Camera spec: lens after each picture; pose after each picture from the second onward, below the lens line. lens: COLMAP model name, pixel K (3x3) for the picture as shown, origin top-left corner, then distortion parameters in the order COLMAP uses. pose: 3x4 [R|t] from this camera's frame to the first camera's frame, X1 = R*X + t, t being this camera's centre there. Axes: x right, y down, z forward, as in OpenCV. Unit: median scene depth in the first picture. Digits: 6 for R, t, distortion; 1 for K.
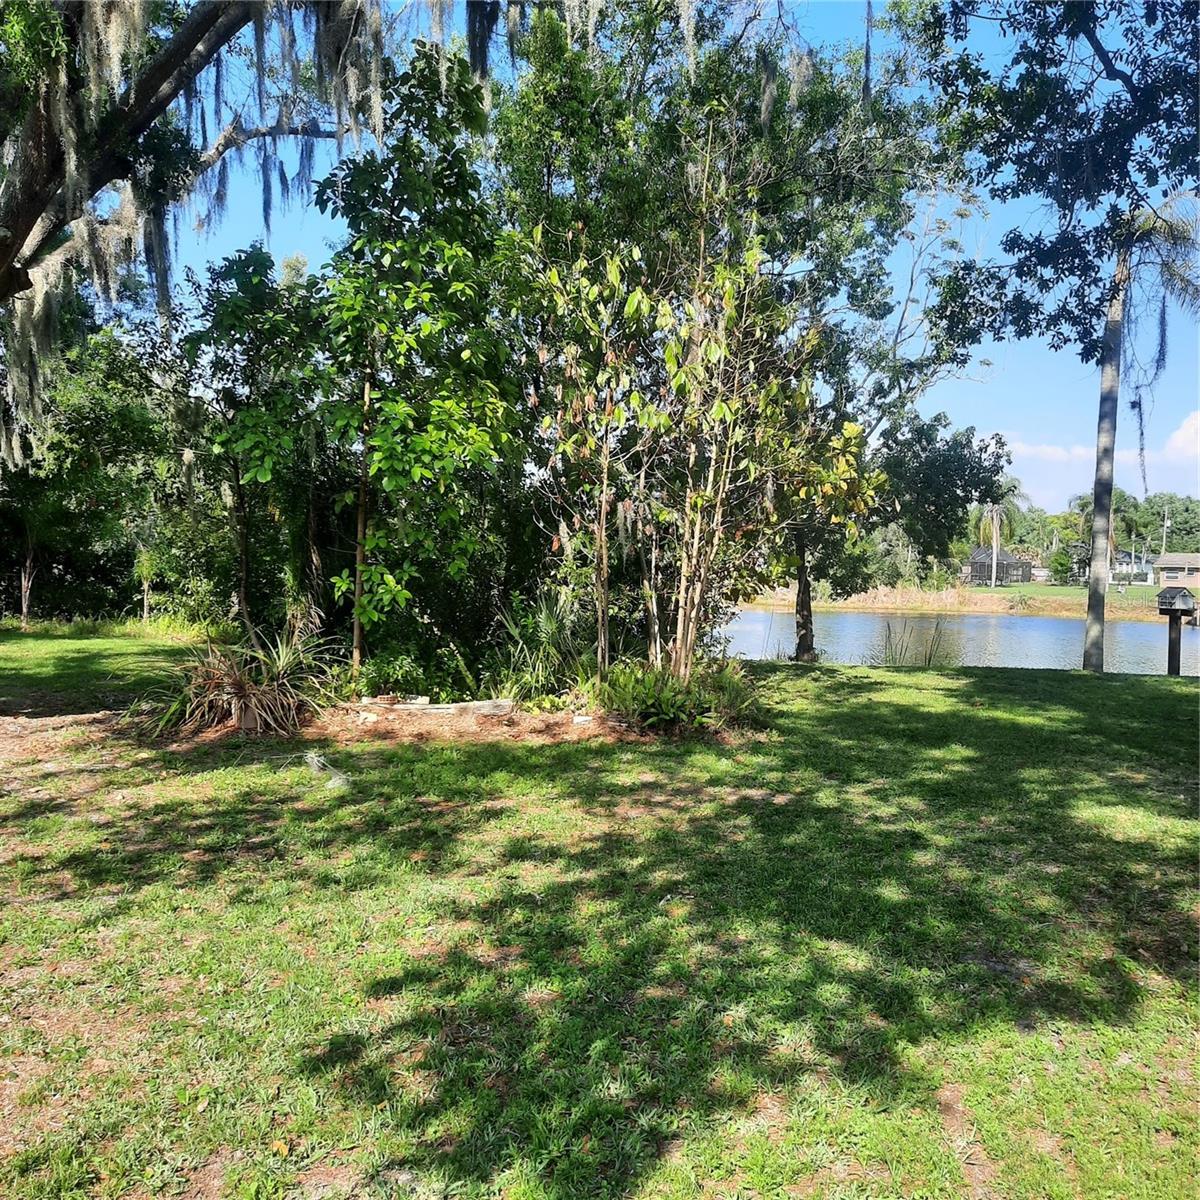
lens RADIAL K [[1161.1, 0, 603.9], [0, 1161.1, 593.4], [0, 0, 1]] dist [0.054583, -0.023554]
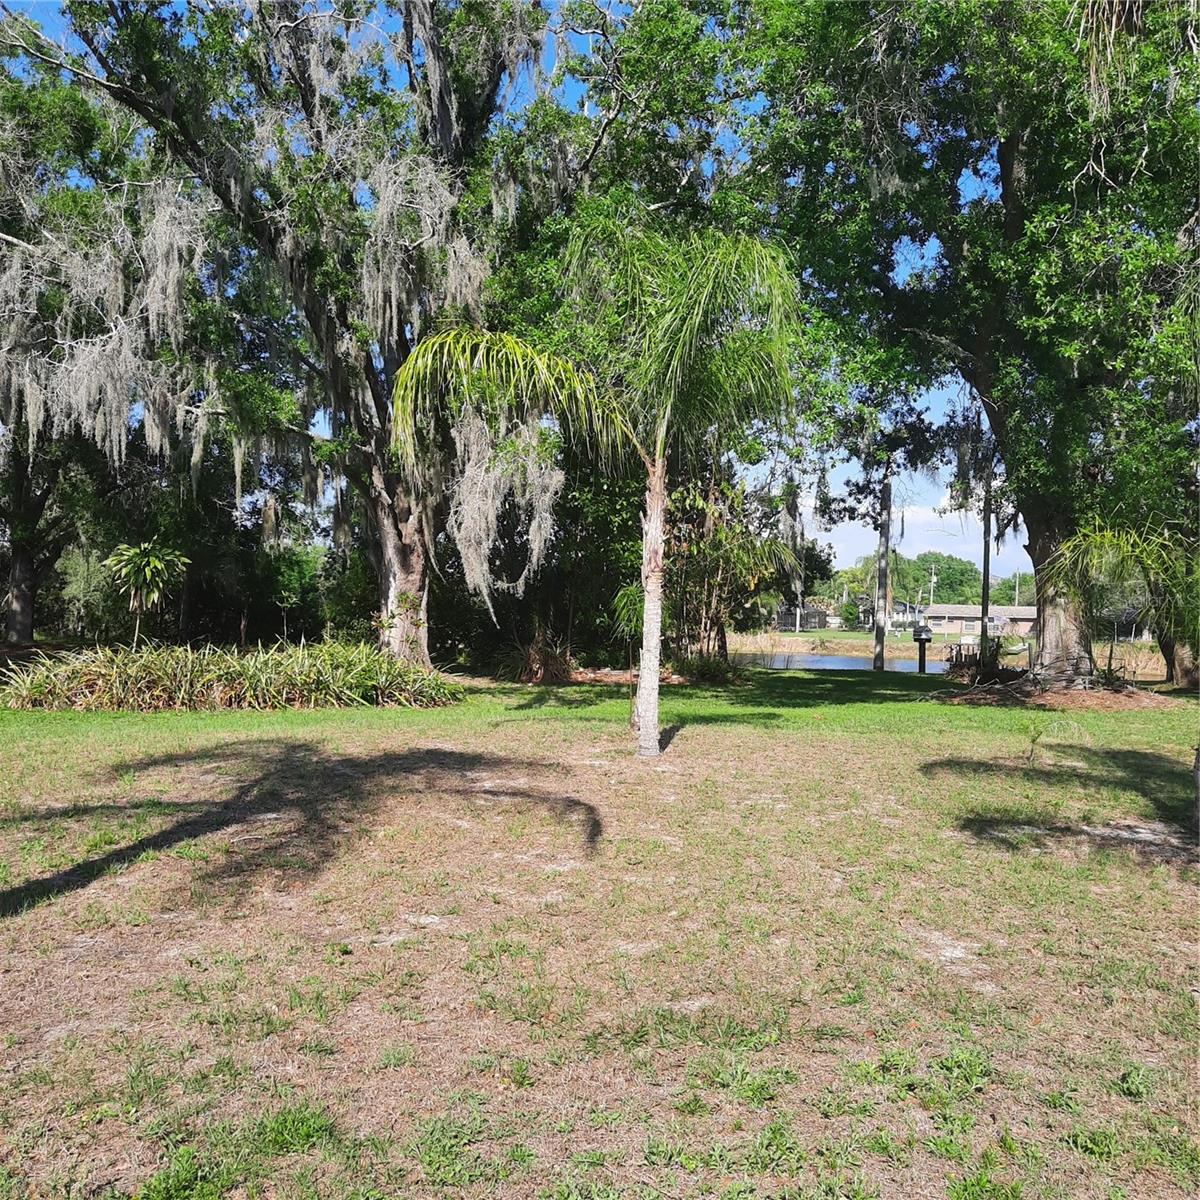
lens RADIAL K [[1161.1, 0, 603.9], [0, 1161.1, 593.4], [0, 0, 1]] dist [0.054583, -0.023554]
pose [[0.986046, 0.006263, 0.166354, -0.525711], [0.000612, 0.999149, -0.041243, 0.033721], [-0.166471, 0.040769, 0.985203, -1.234133]]
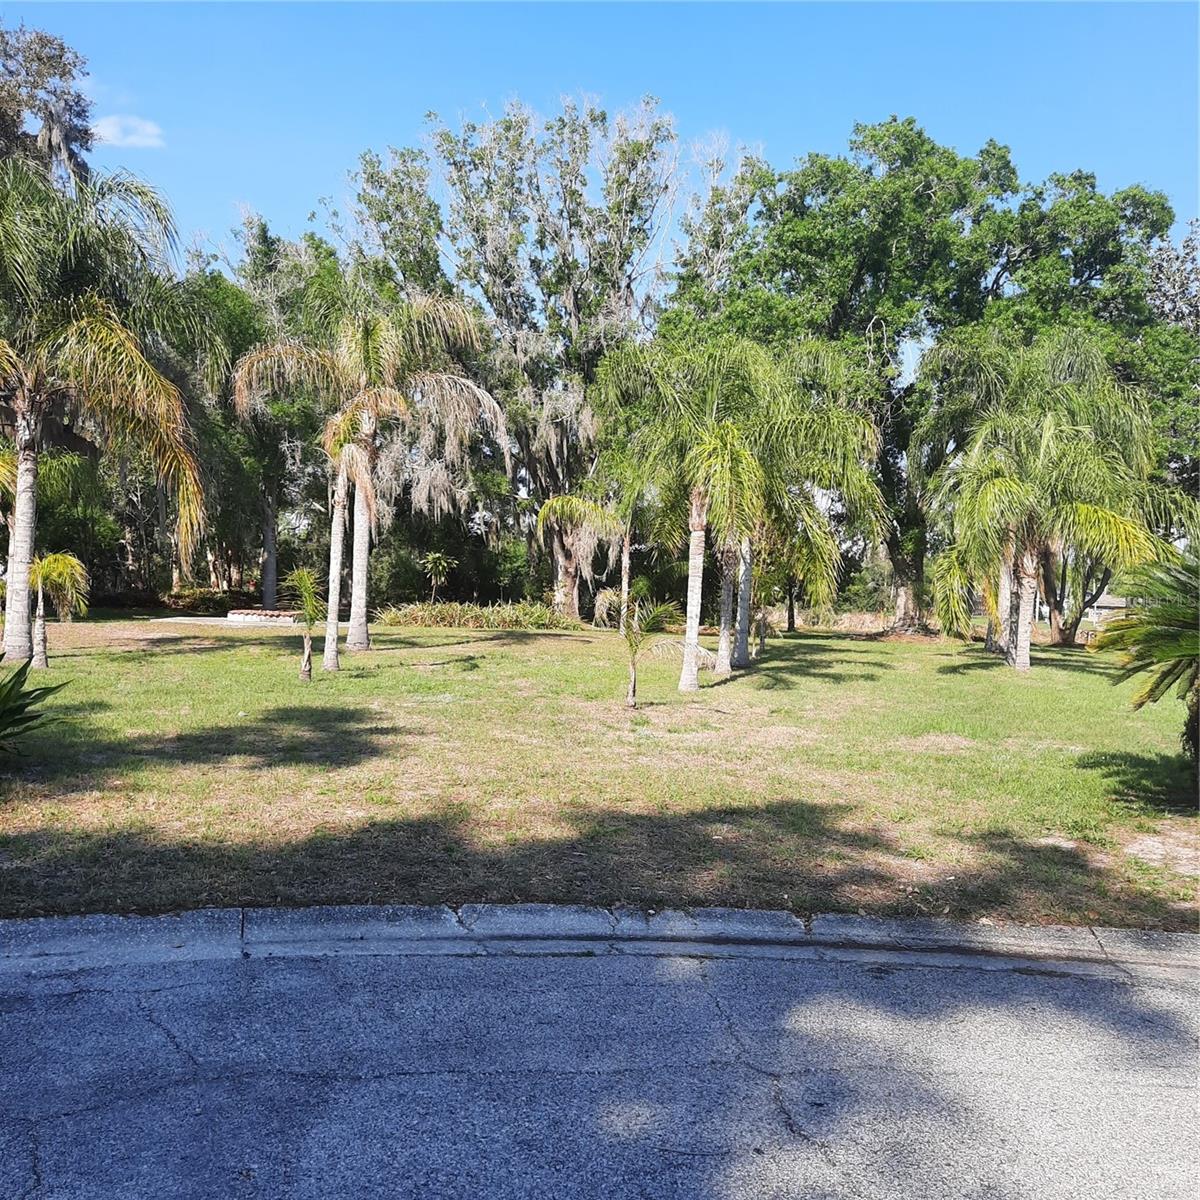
lens RADIAL K [[1161.1, 0, 603.9], [0, 1161.1, 593.4], [0, 0, 1]] dist [0.054583, -0.023554]
pose [[0.999710, 0.021725, -0.010386, -0.330814], [-0.021981, 0.999441, -0.025180, 0.098843], [0.009833, 0.025401, 0.999629, -3.248813]]
